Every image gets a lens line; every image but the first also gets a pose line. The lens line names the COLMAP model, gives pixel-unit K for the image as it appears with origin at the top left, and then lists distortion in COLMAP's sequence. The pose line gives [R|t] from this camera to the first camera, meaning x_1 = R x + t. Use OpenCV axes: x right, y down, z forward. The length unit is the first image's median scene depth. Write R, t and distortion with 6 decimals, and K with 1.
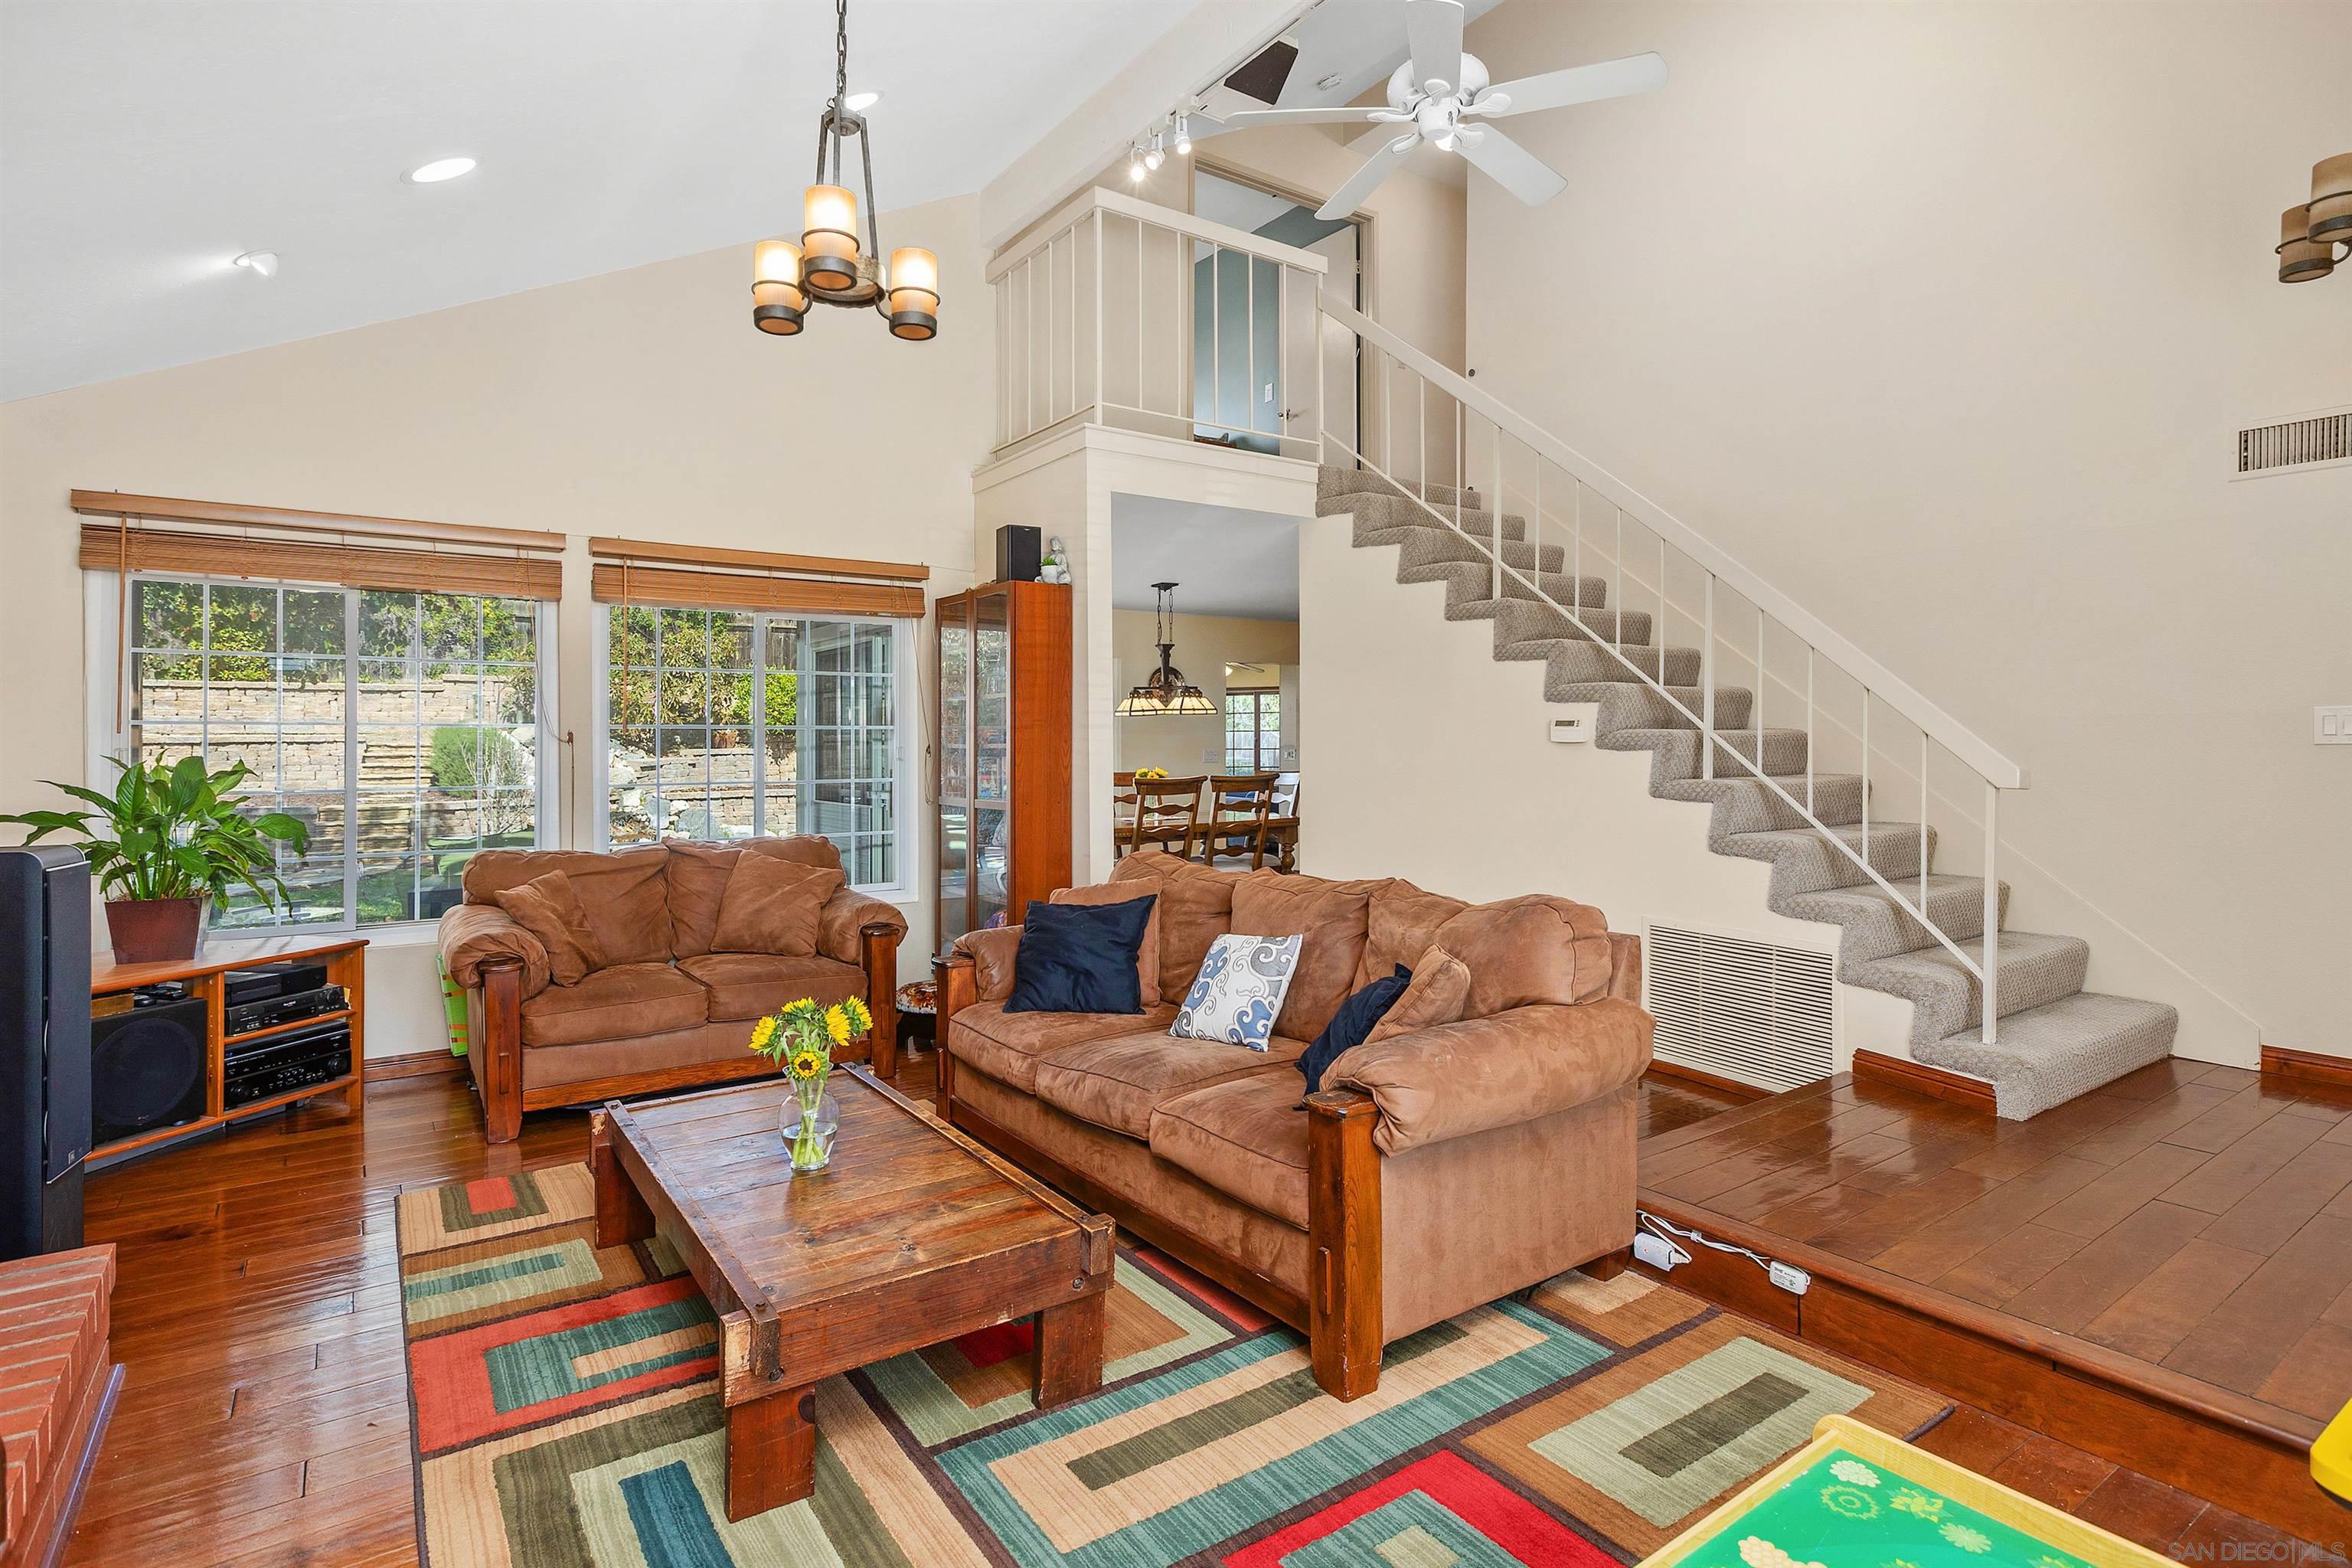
lens RADIAL K [[1181.3, 0, 1172.2], [0, 1181.3, 747.6], [0, 0, 1]] dist [-0.003943, -0.000022]
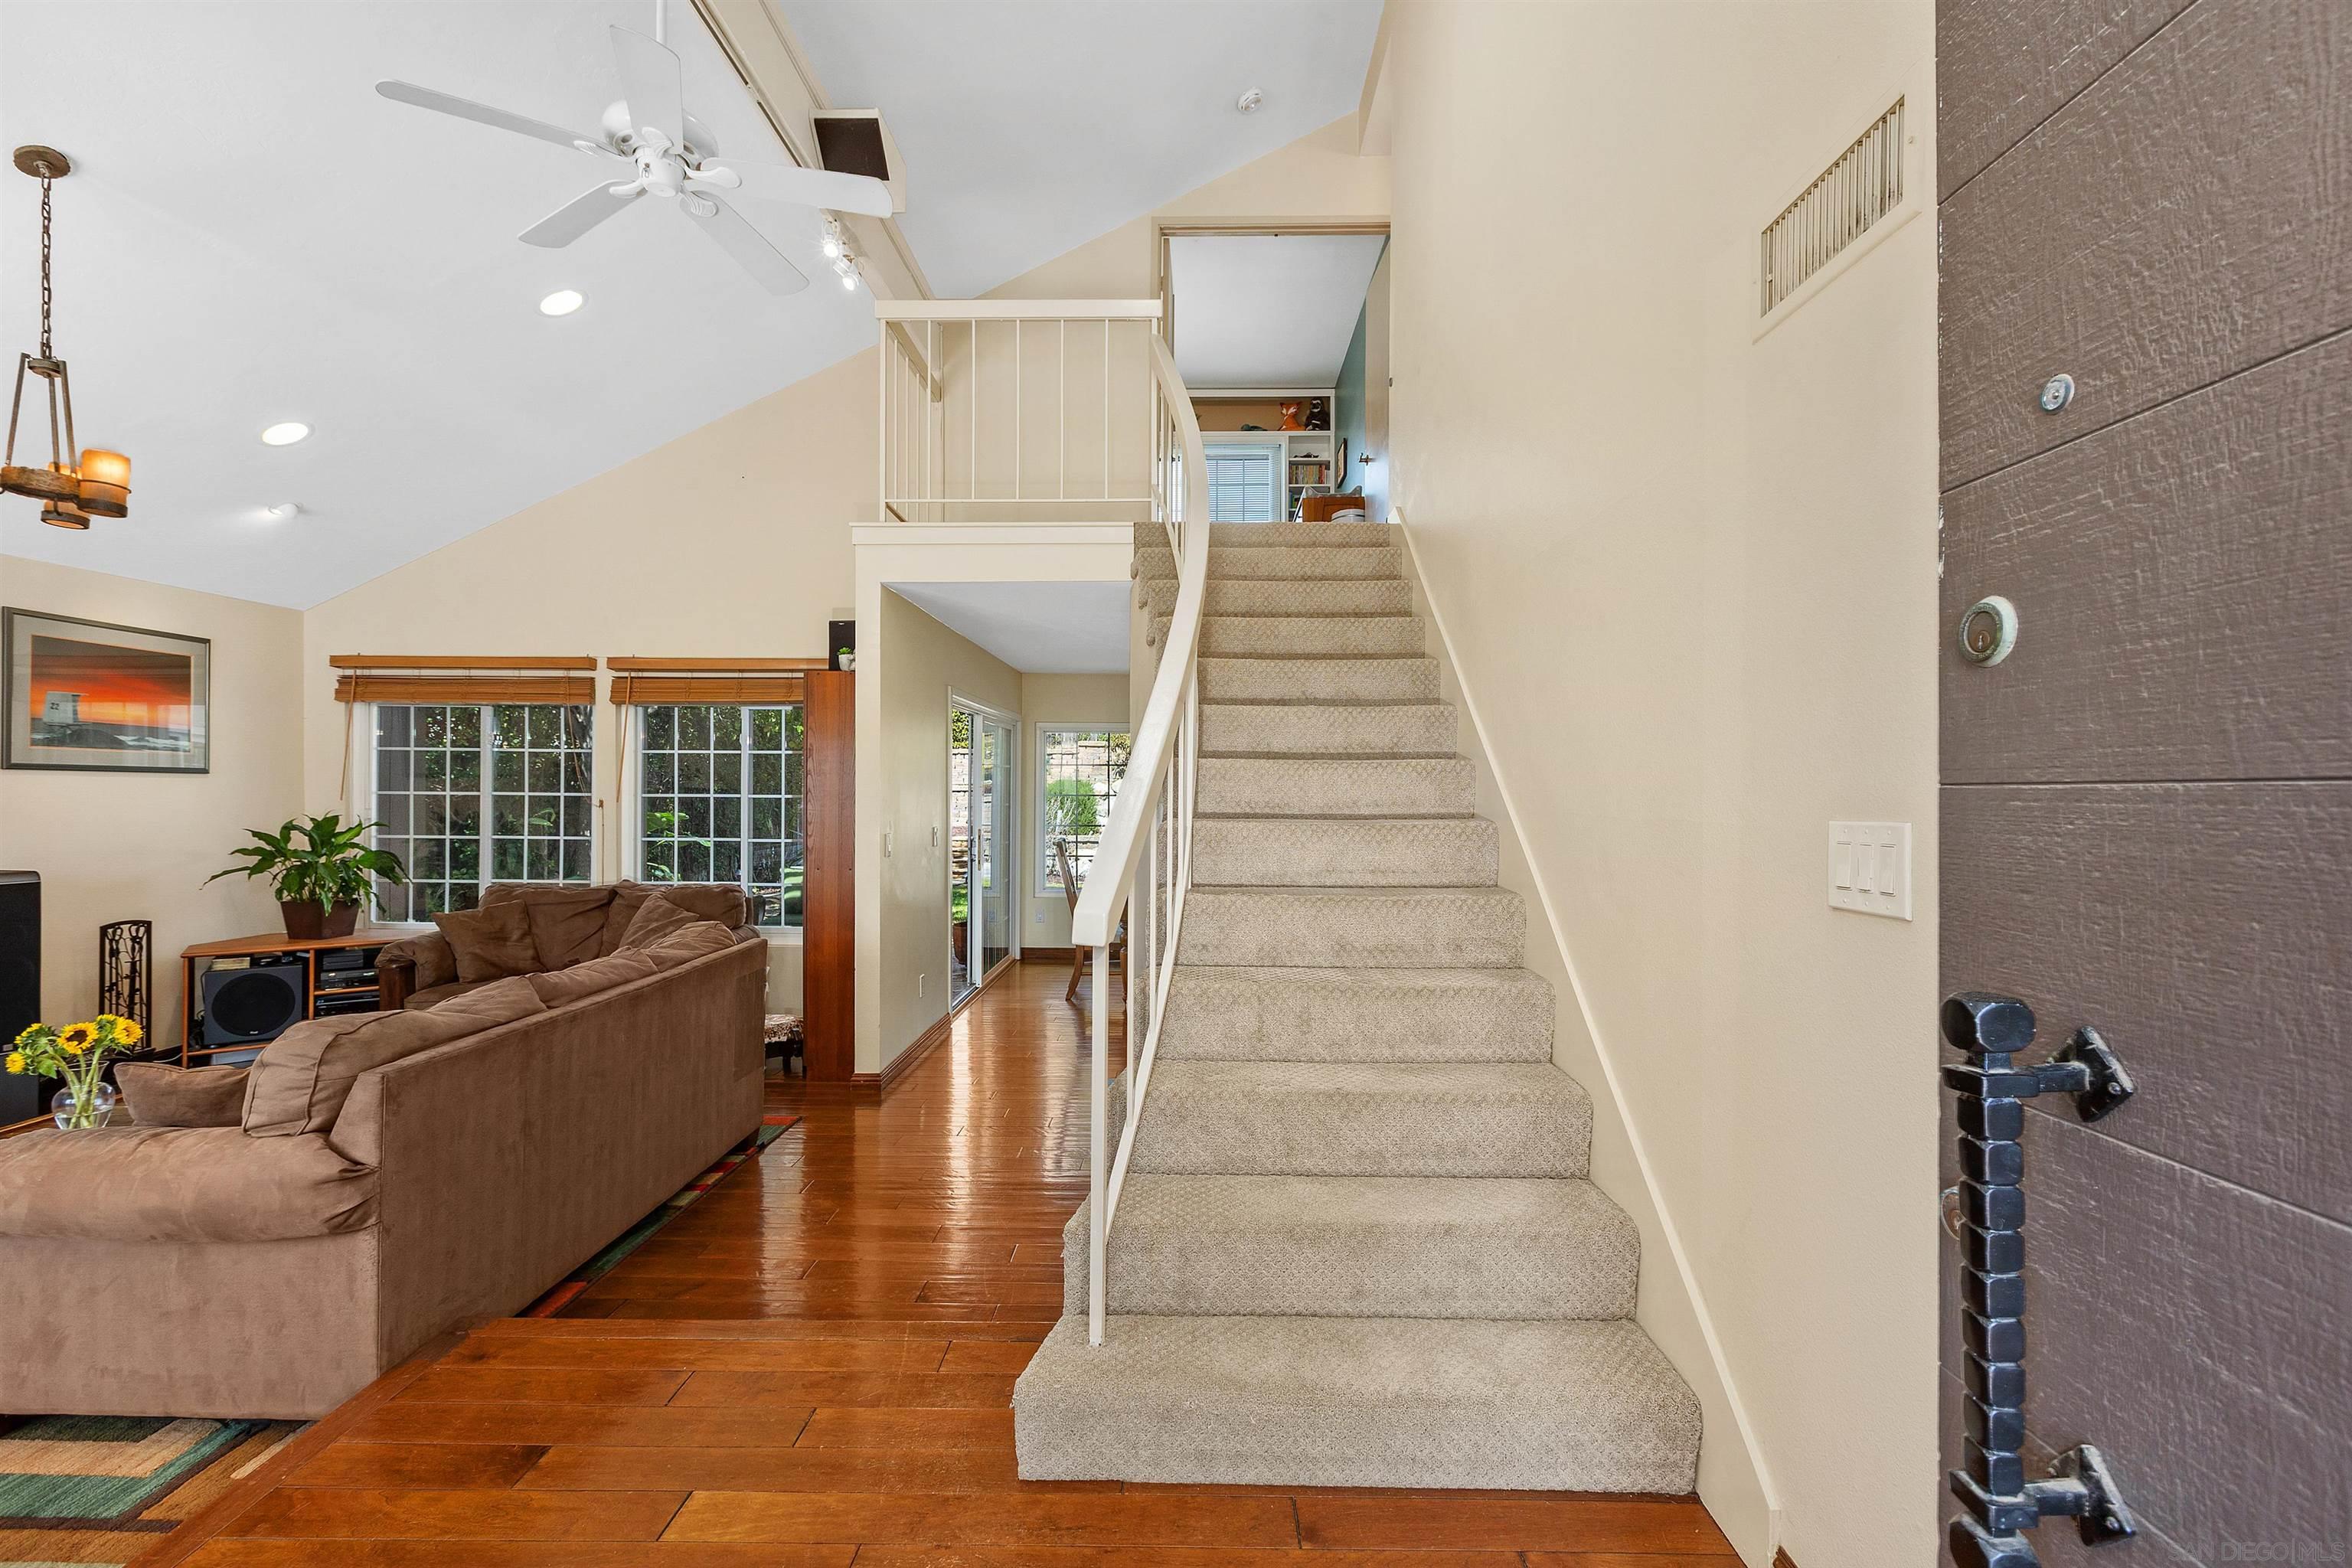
lens RADIAL K [[1053.3, 0, 1172.8], [0, 1053.3, 783.1], [0, 0, 1]] dist [-0.000175, 0.000994]
pose [[0.801939, 0.005876, -0.597376, 0.907567], [-0.013377, 0.999878, -0.008124, -0.038198], [0.597255, 0.014506, 0.801920, 0.488988]]
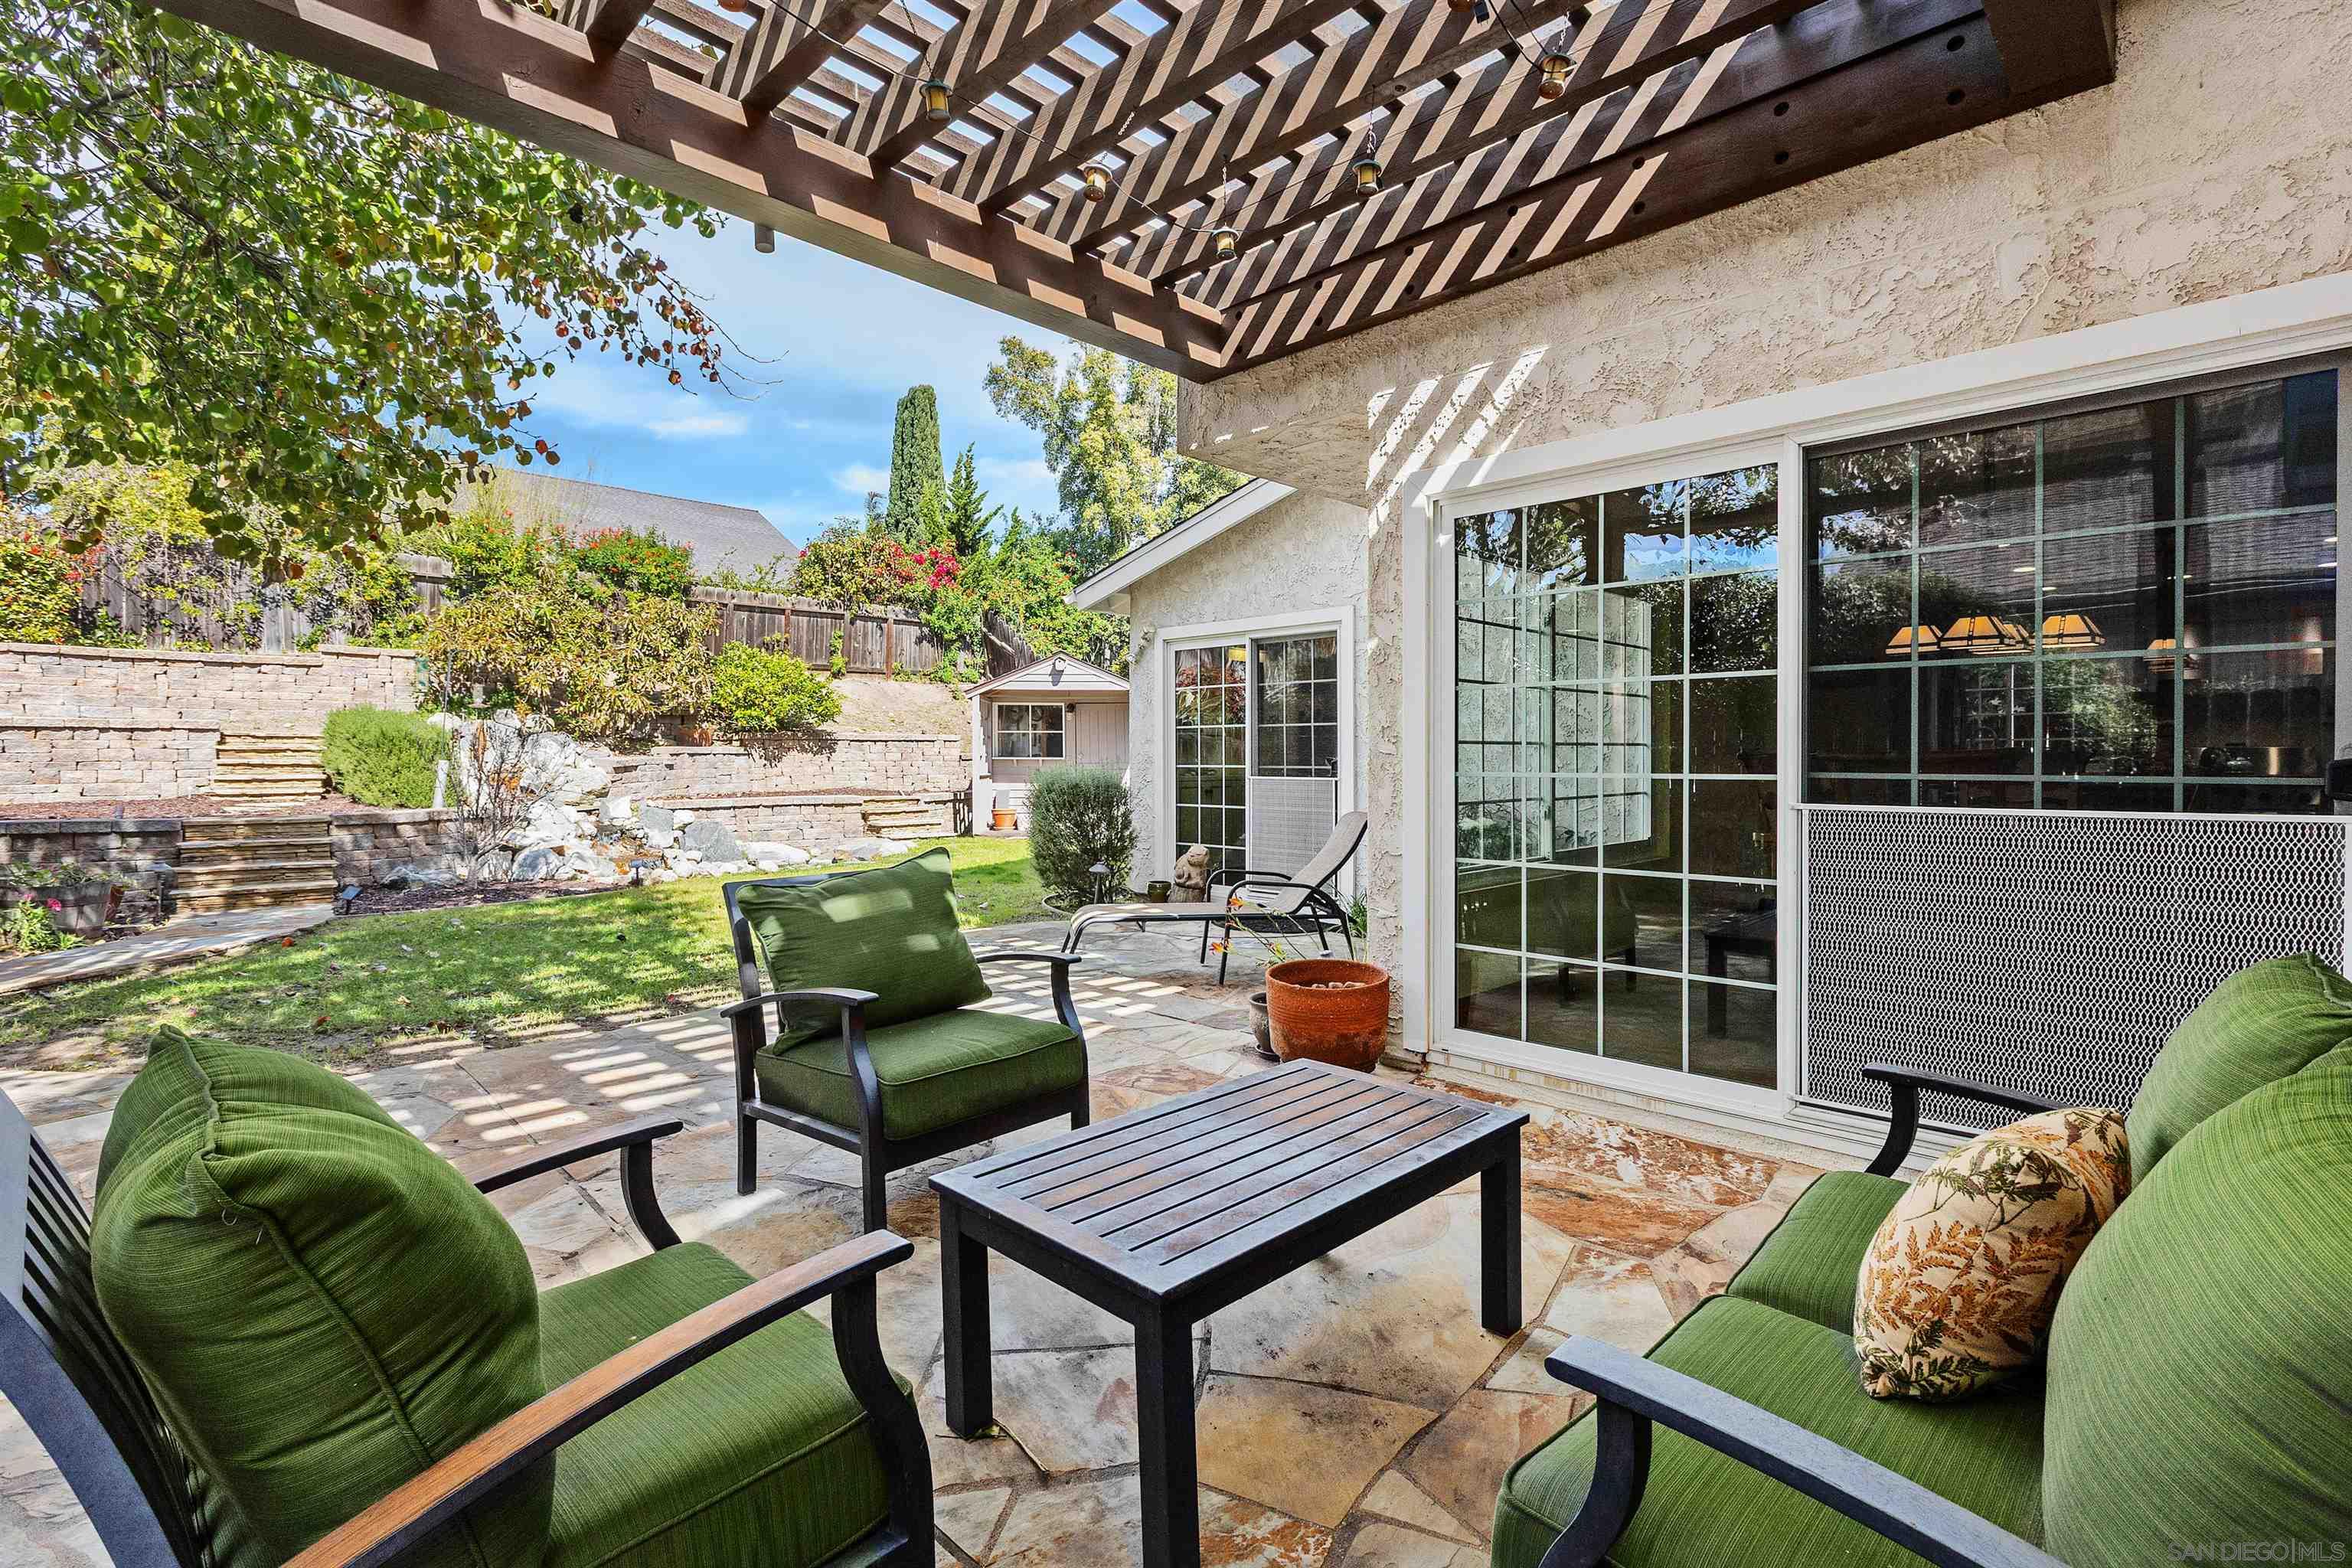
lens RADIAL K [[1106.1, 0, 1171.1], [0, 1106.1, 776.3], [0, 0, 1]] dist [-0.000682, -0.004151]
pose [[0.985502, 0.002564, 0.169642, -0.218944], [-0.004205, 0.999948, 0.009312, 0.014333], [-0.169609, -0.009891, 0.985462, 0.230840]]
